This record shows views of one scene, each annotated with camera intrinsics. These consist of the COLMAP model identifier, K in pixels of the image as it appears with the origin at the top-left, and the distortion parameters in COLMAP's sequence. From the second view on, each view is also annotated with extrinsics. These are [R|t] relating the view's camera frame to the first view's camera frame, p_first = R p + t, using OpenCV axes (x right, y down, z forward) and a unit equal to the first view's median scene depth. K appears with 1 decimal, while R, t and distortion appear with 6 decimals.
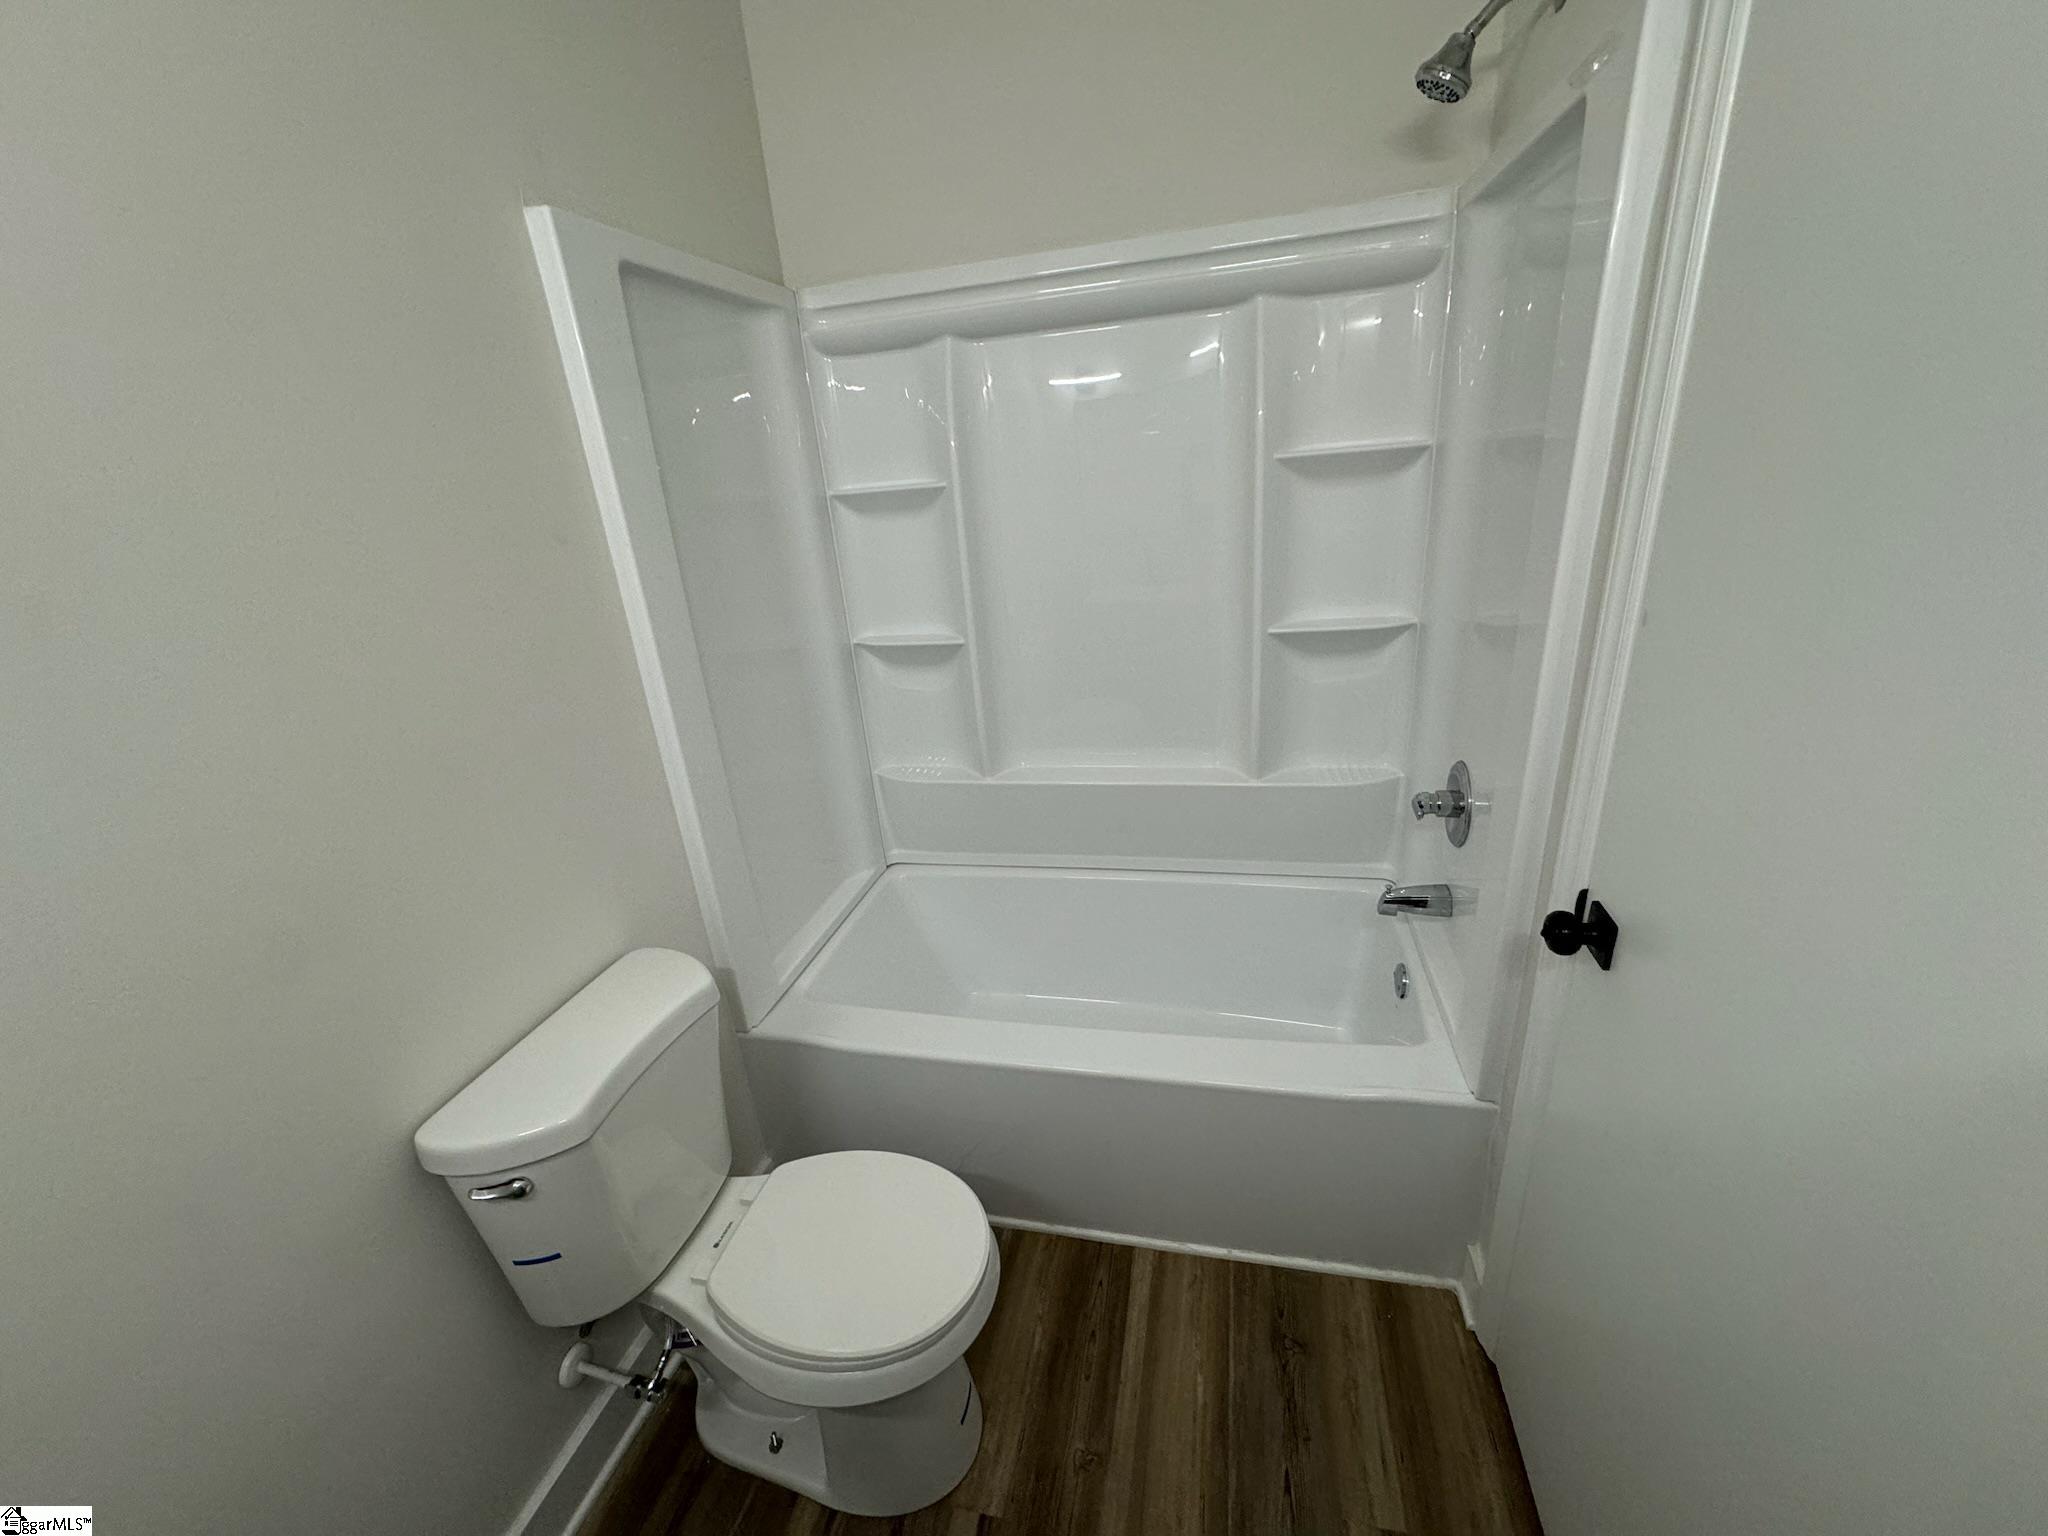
lens RADIAL K [[813.6, 0, 1029.6], [0, 813.6, 763.6], [0, 0, 1]] dist [0.001756, -0.000361]
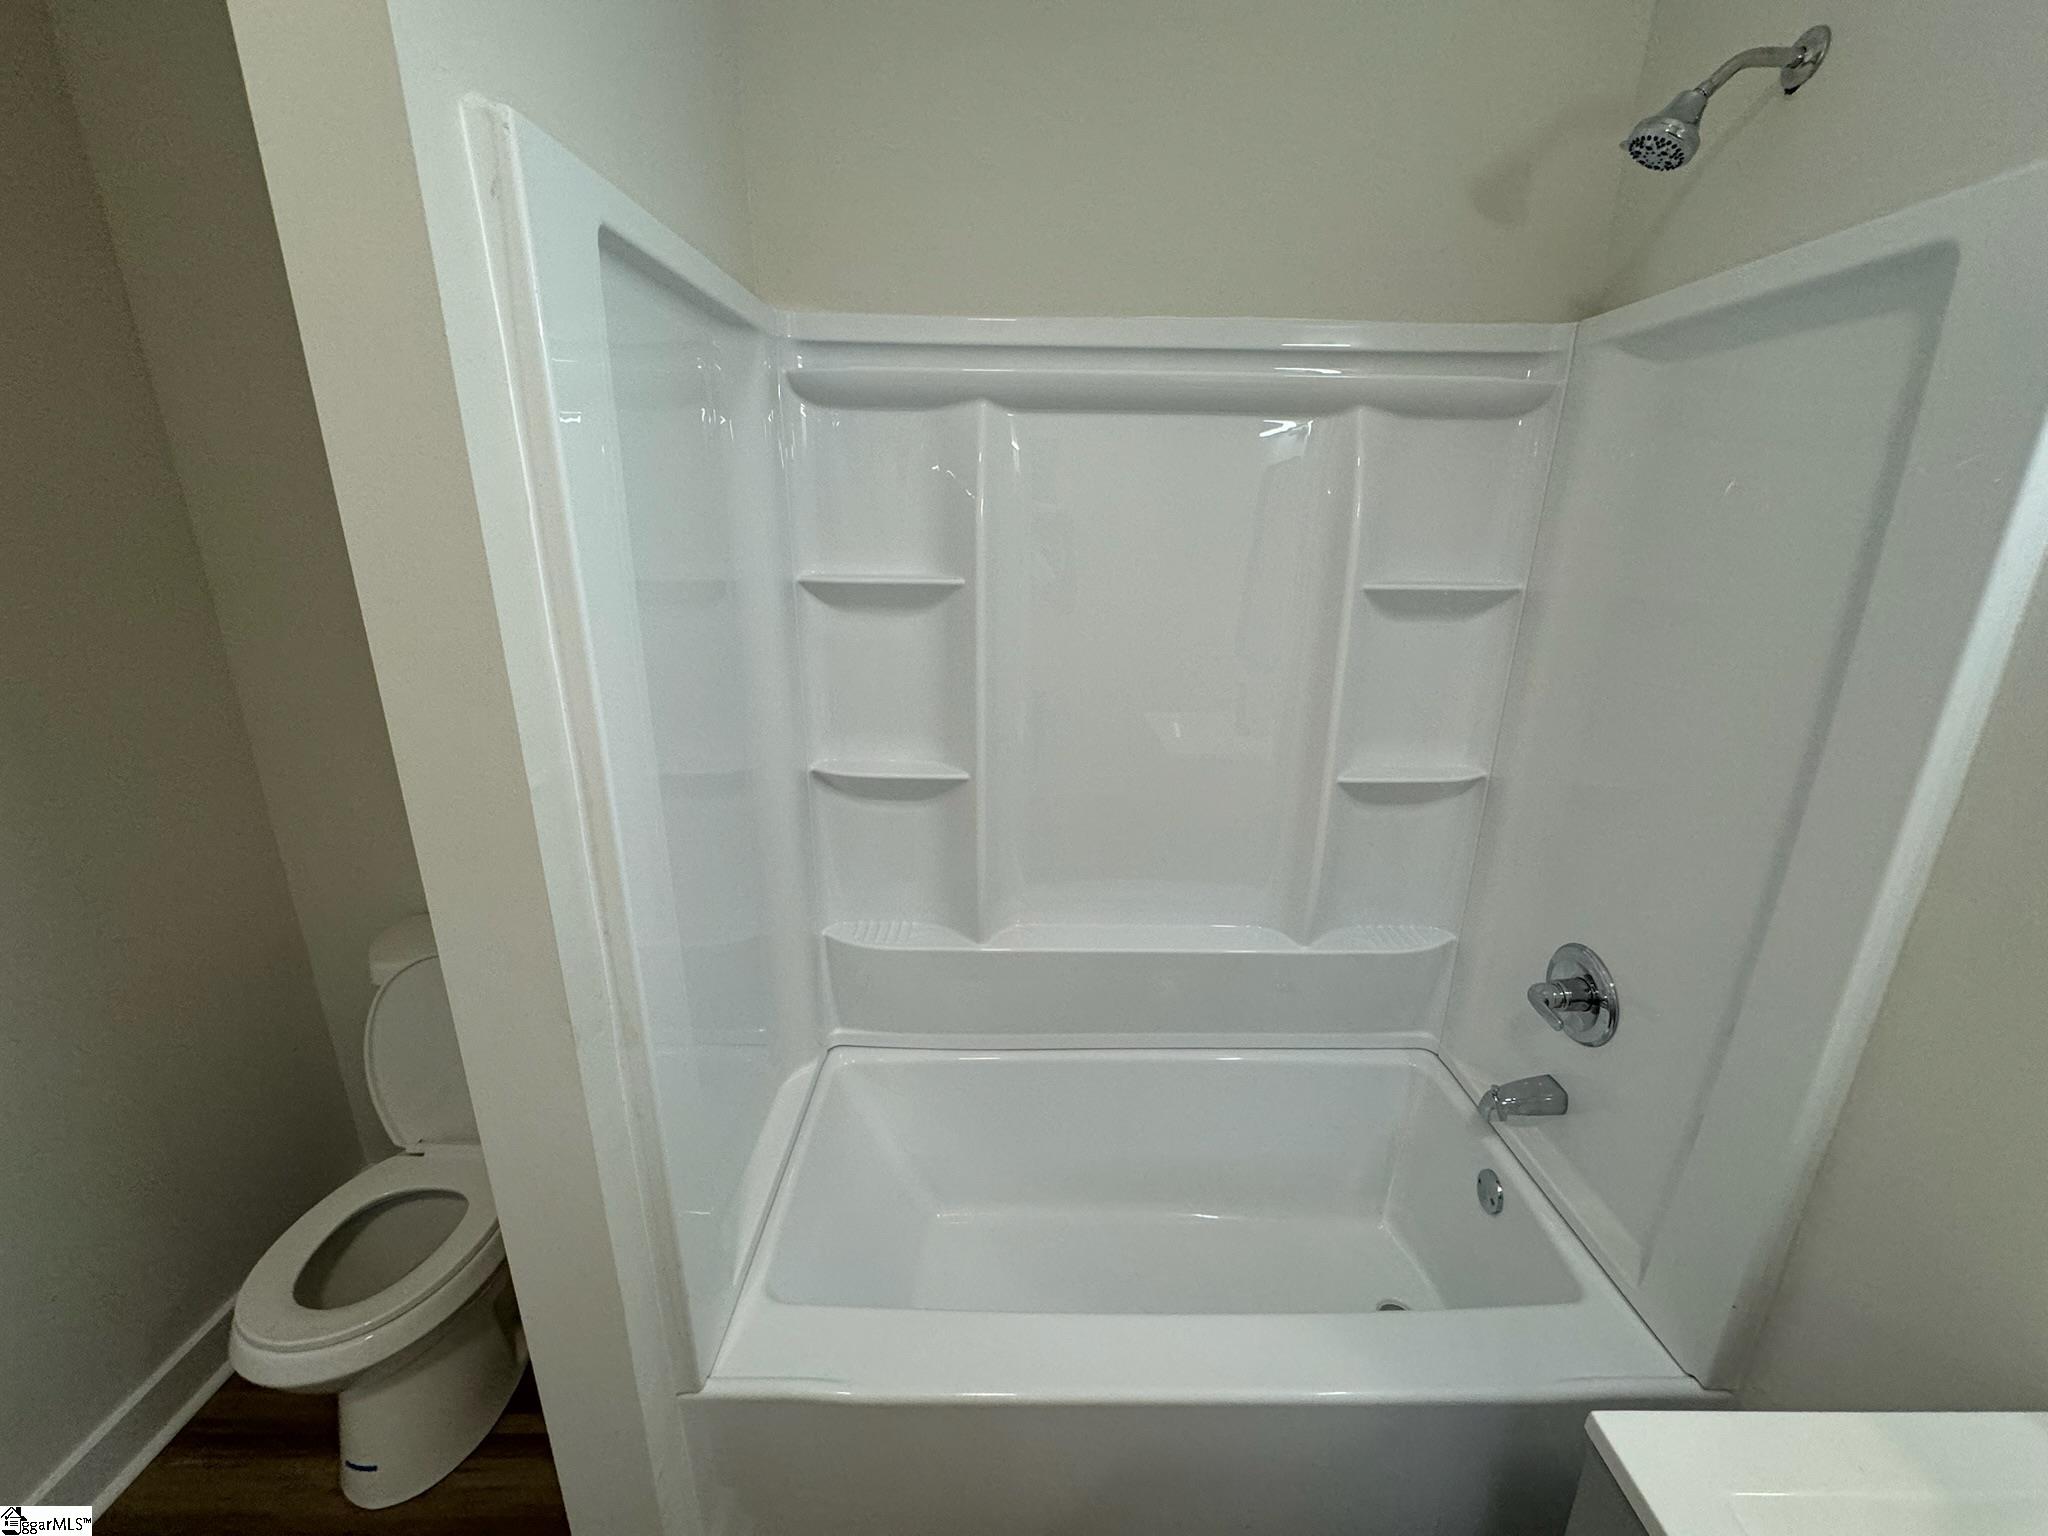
lens RADIAL K [[813.6, 0, 1022.1], [0, 813.6, 770.4], [0, 0, 1]] dist [0.001756, -0.000361]
pose [[0.967611, 0.022234, 0.251464, -0.231150], [-0.005746, 0.997796, -0.066113, -0.106623], [-0.252380, 0.062527, 0.965606, 0.229527]]
